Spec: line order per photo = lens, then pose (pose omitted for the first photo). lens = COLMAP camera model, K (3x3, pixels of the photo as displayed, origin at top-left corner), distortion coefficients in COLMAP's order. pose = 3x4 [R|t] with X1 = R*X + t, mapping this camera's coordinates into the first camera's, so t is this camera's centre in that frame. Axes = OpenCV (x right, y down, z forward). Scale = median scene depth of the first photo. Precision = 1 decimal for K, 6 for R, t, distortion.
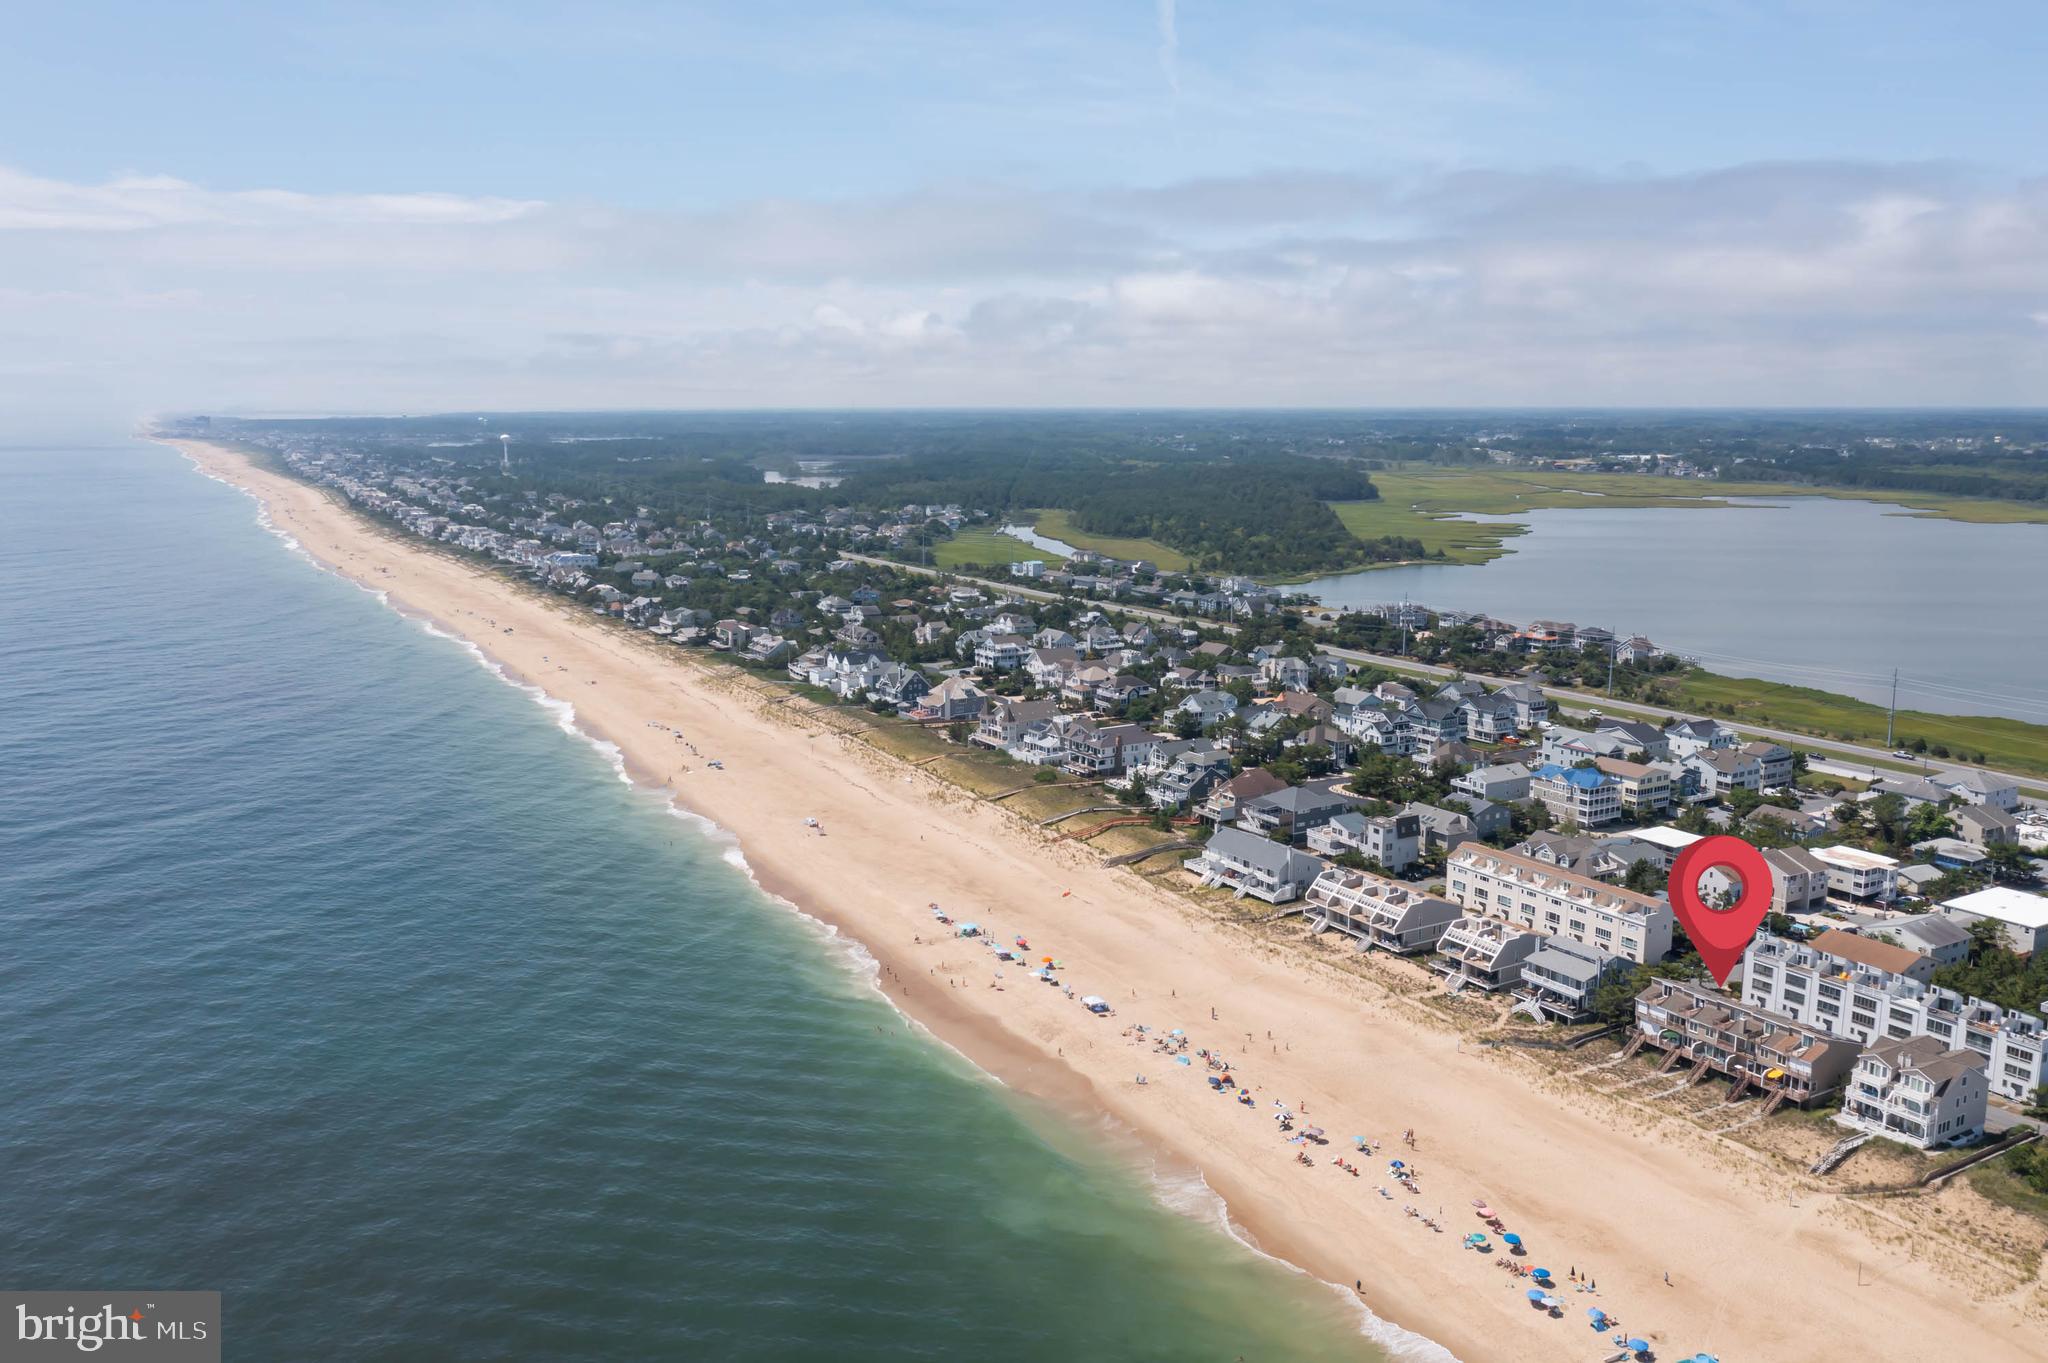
lens RADIAL K [[1642.1, 0, 1024.0], [0, 1642.1, 681.5], [0, 0, 1]] dist [-0.008429, 0.002179]
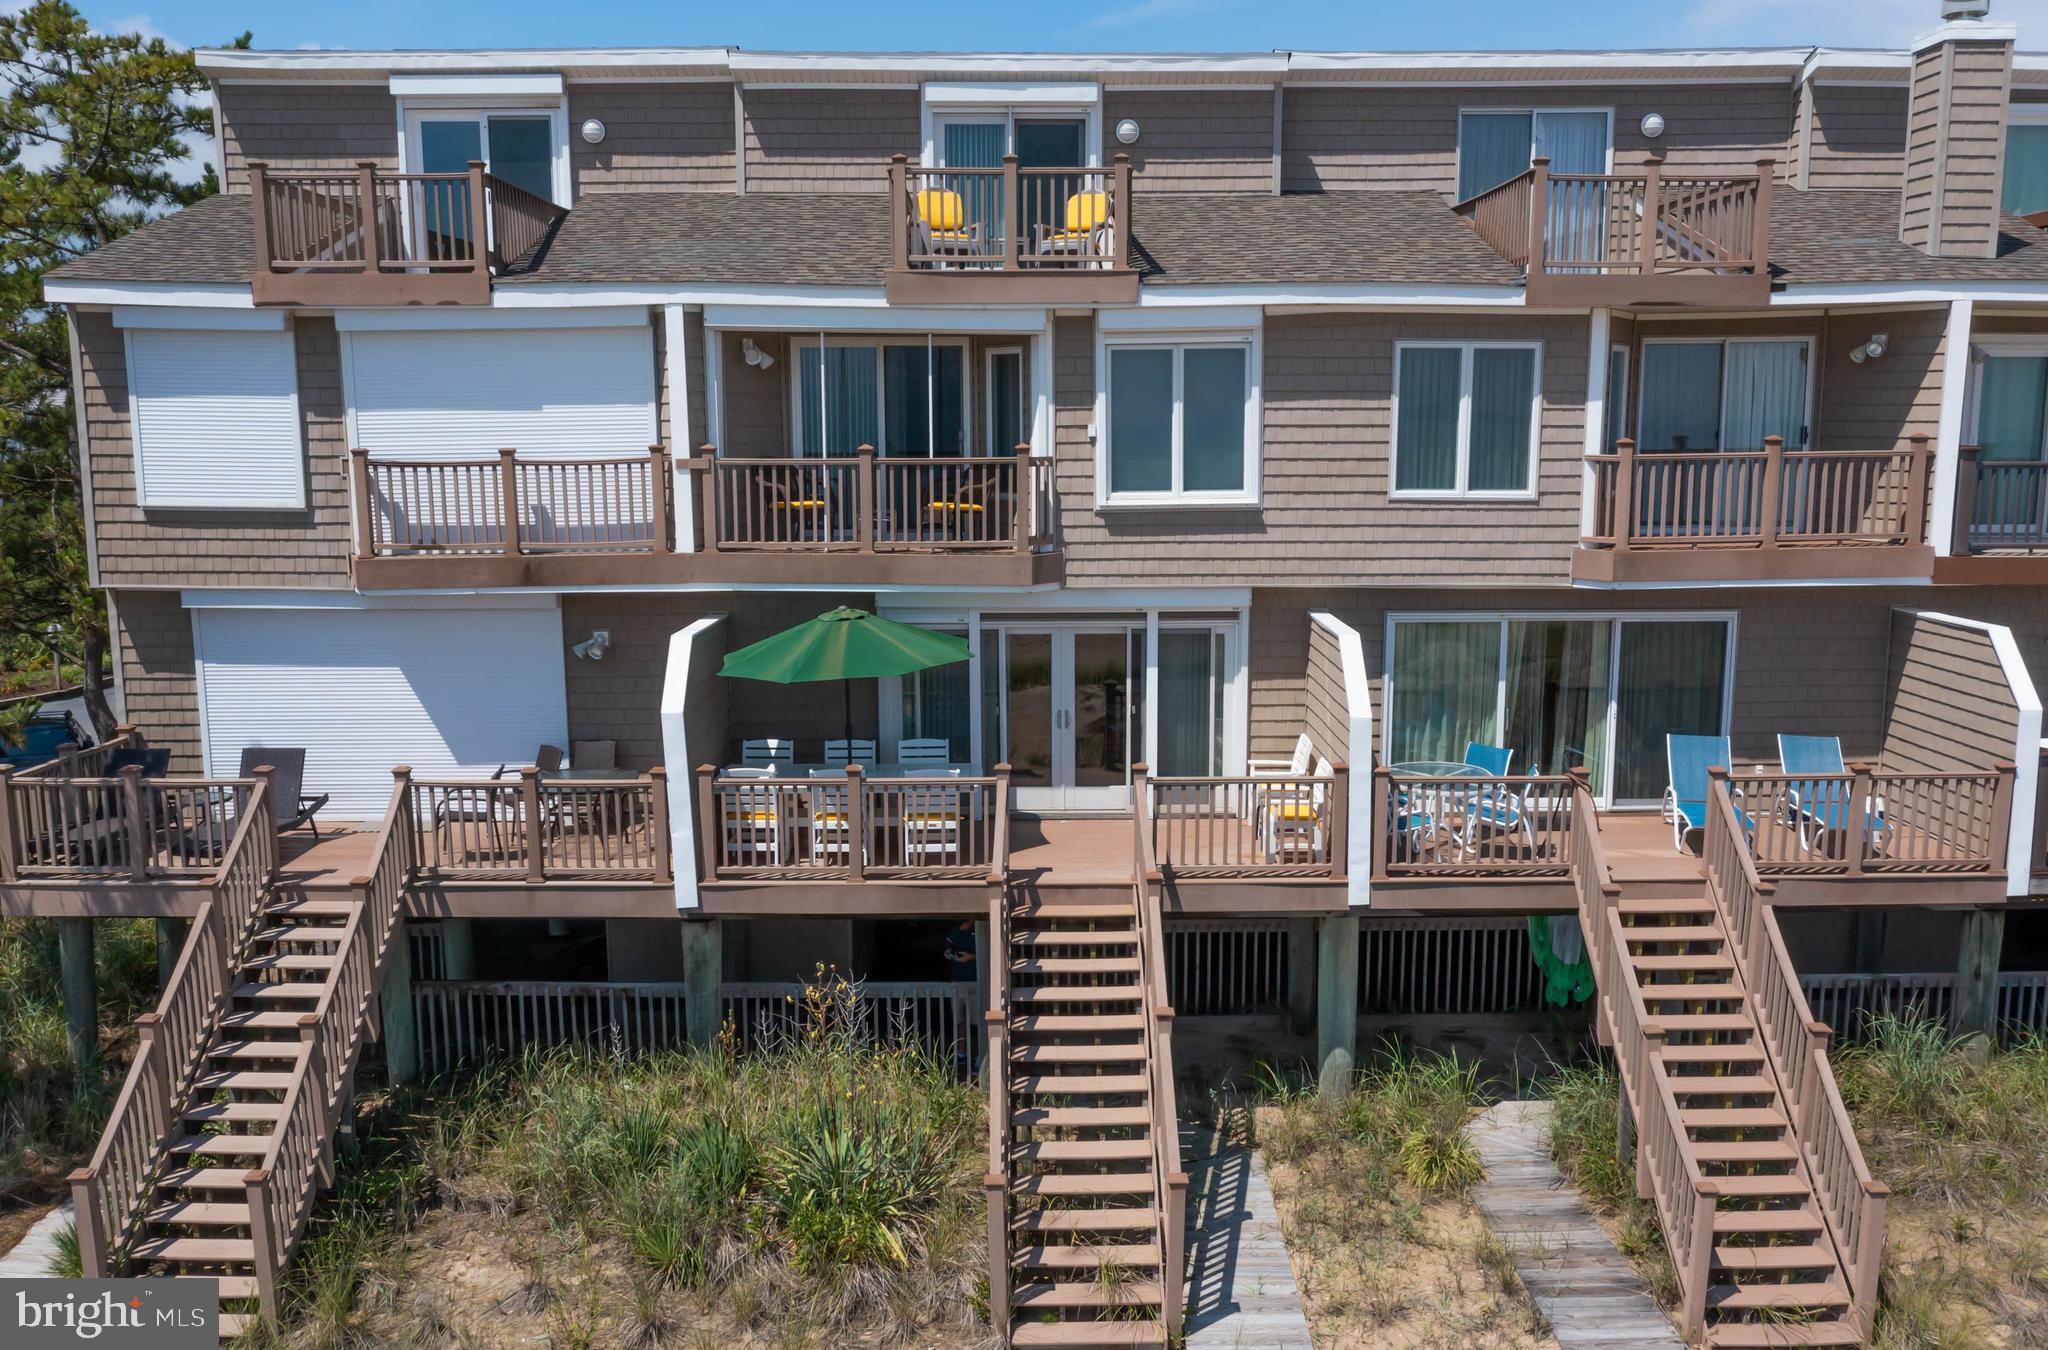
lens RADIAL K [[1711.0, 0, 1026.8], [0, 1711.0, 728.6], [0, 0, 1]] dist [-0.014981, 0.001070]
pose [[0.502359, -0.143385, 0.852687, 0.278019], [0.147675, 0.985893, 0.078782, 0.173207], [-0.851955, 0.086344, 0.516447, 0.778126]]
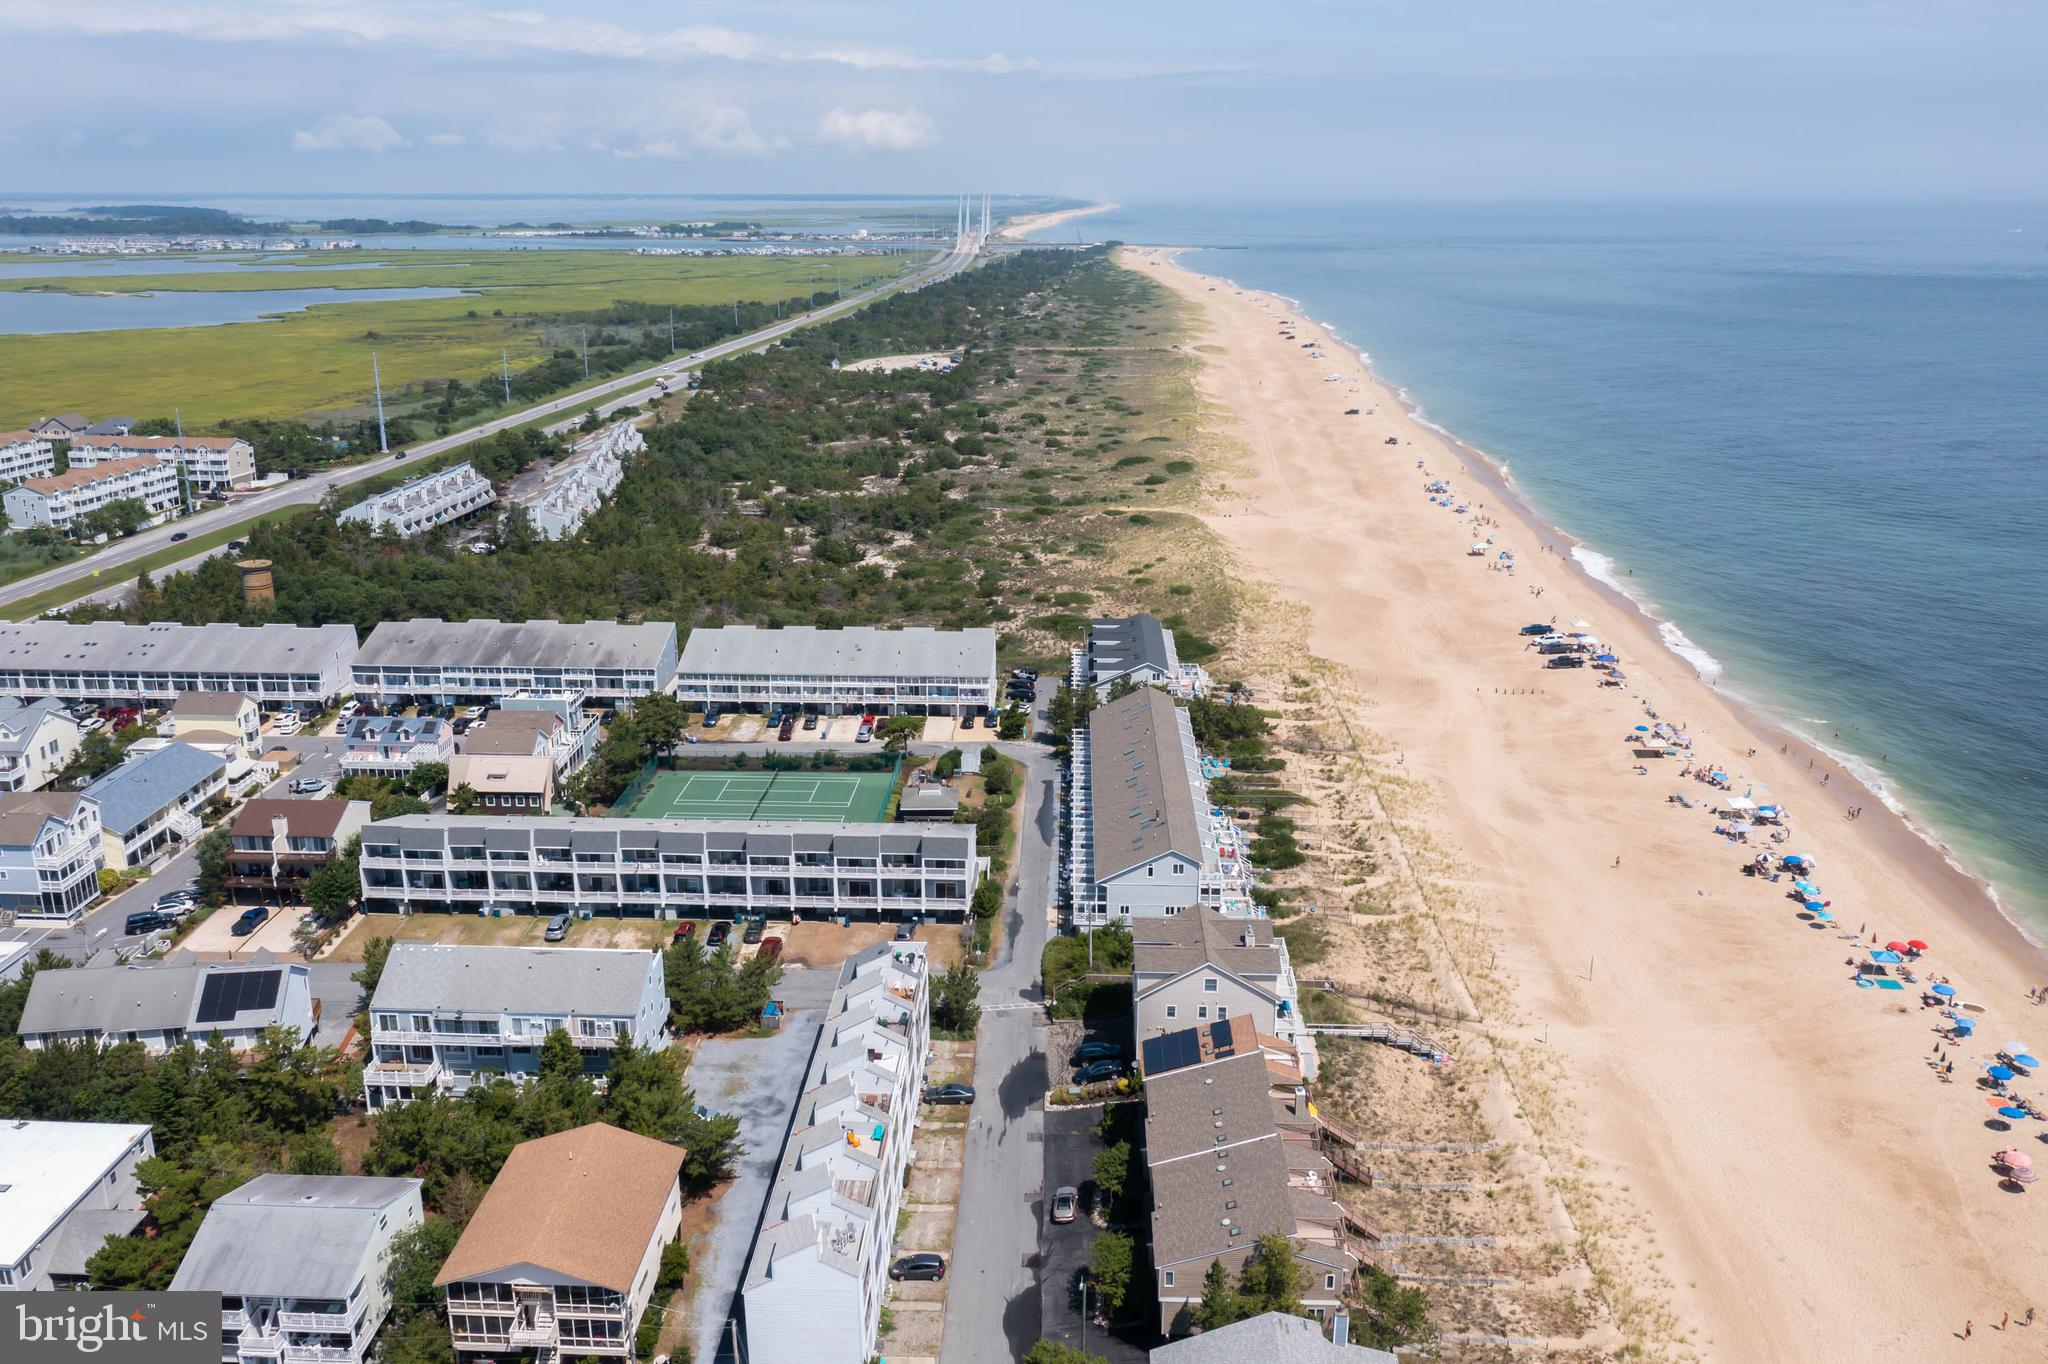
lens RADIAL K [[1621.4, 0, 1024.0], [0, 1621.4, 682.0], [0, 0, 1]] dist [-0.011175, 0.003517]
pose [[-0.849006, -0.150255, 0.506569, 0.214070], [0.086659, 0.906137, 0.414013, -0.102953], [-0.521229, 0.395398, -0.756294, 1.078494]]
